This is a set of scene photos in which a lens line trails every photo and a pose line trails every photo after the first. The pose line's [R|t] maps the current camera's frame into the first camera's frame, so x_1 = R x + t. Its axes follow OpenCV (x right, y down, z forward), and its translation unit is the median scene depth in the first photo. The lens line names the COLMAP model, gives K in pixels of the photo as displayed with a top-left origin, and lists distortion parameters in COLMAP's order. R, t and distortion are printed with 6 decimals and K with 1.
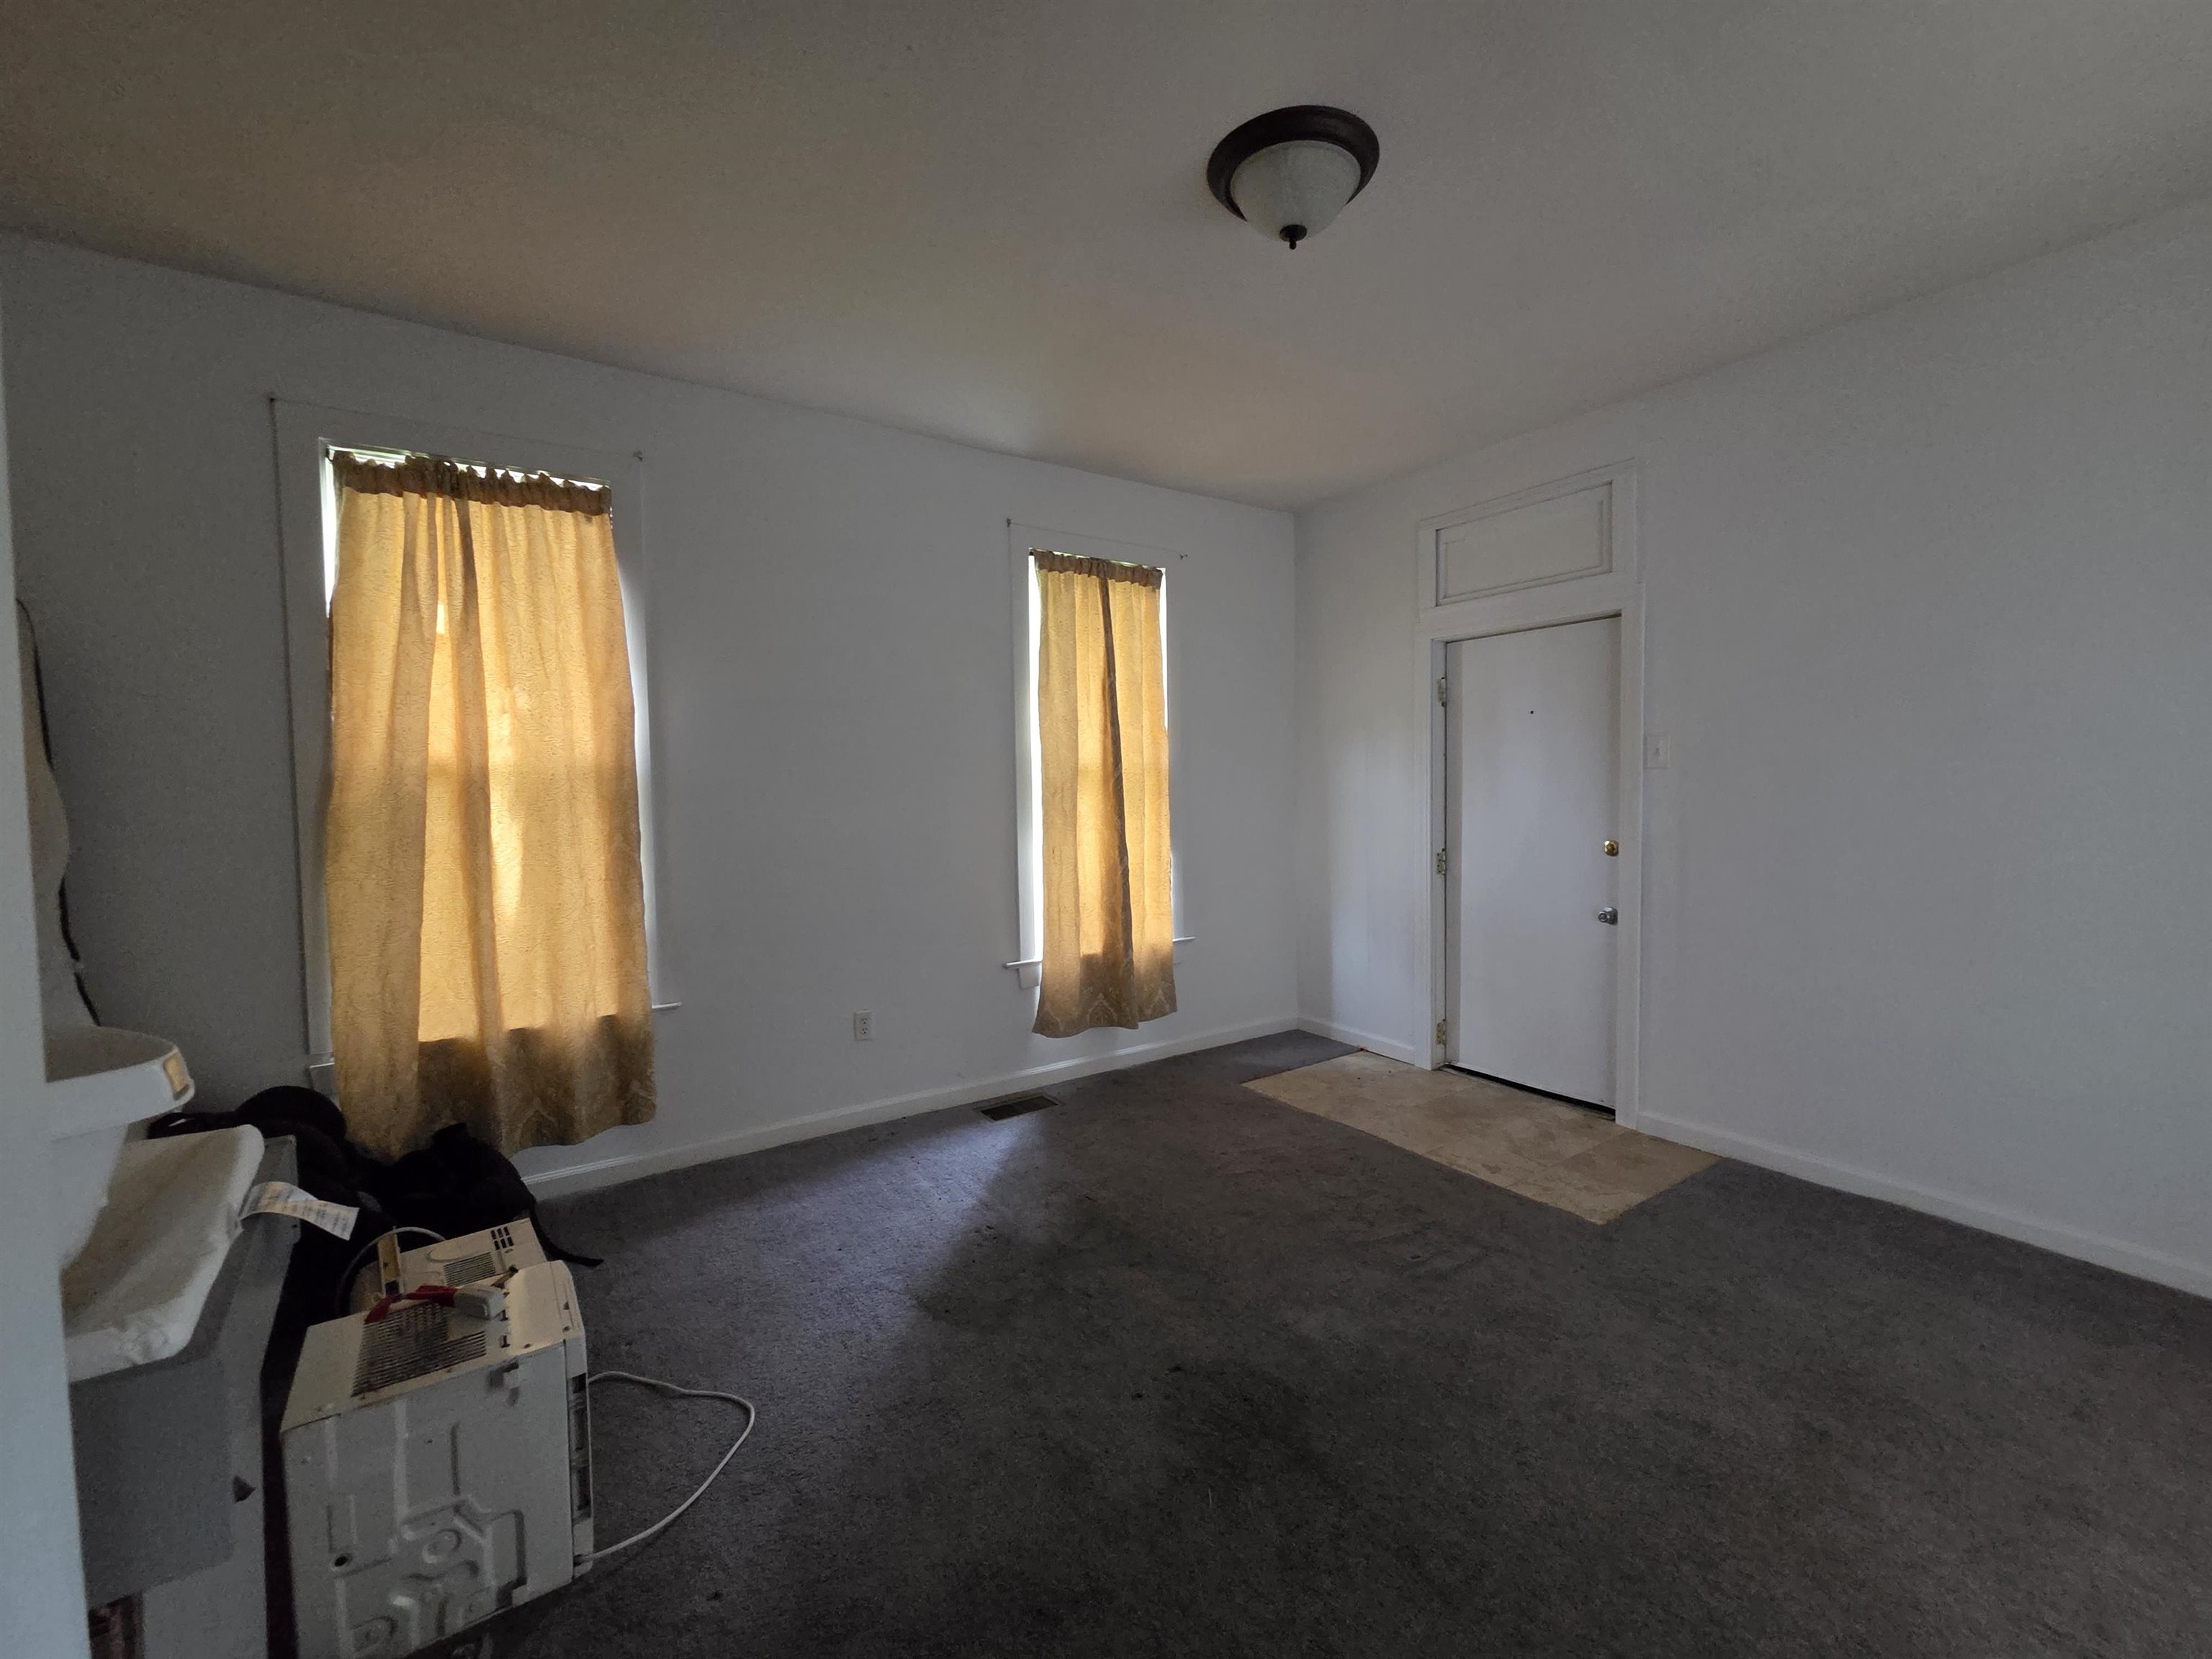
lens RADIAL K [[909.1, 0, 1098.9], [0, 909.1, 826.1], [0, 0, 1]] dist [0.000254, -0.004964]
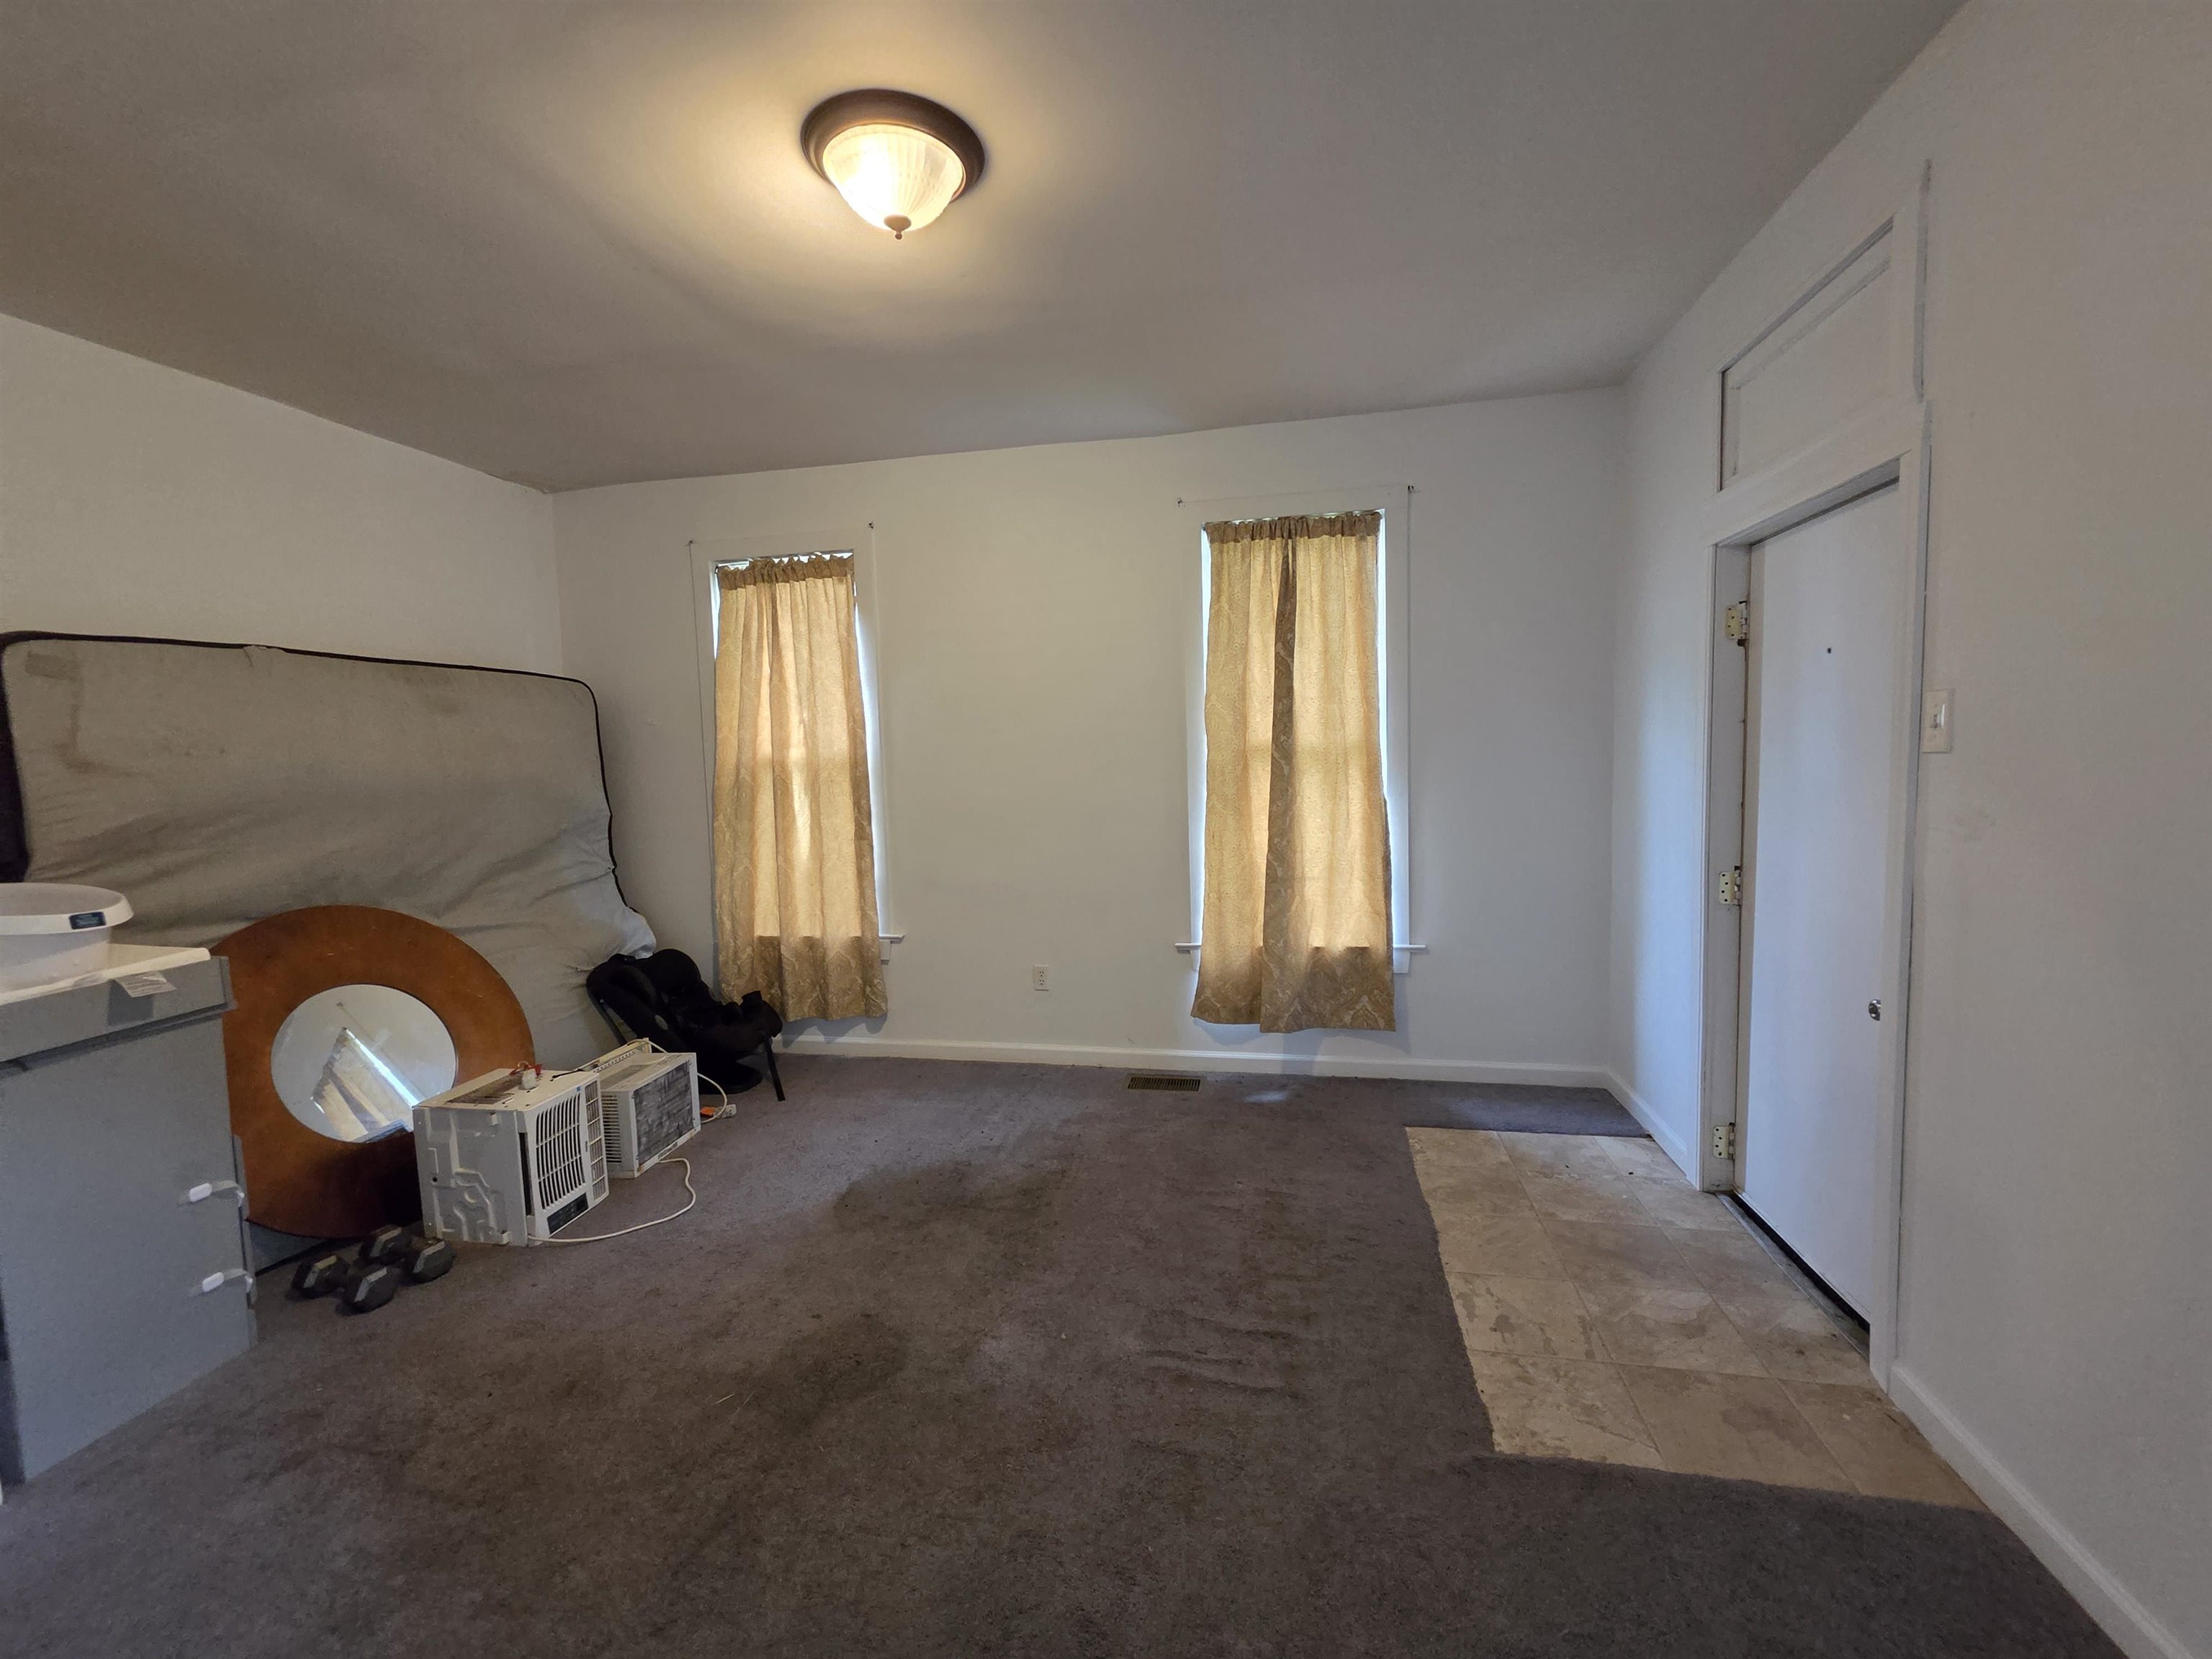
lens RADIAL K [[901.5, 0, 1106.0], [0, 901.5, 829.5], [0, 0, 1]] dist [-0.006098, 0.005715]
pose [[0.701258, 0.053002, -0.710935, 0.646032], [-0.014828, 0.998101, 0.059784, -0.041407], [0.712753, -0.031382, 0.700712, 0.280732]]
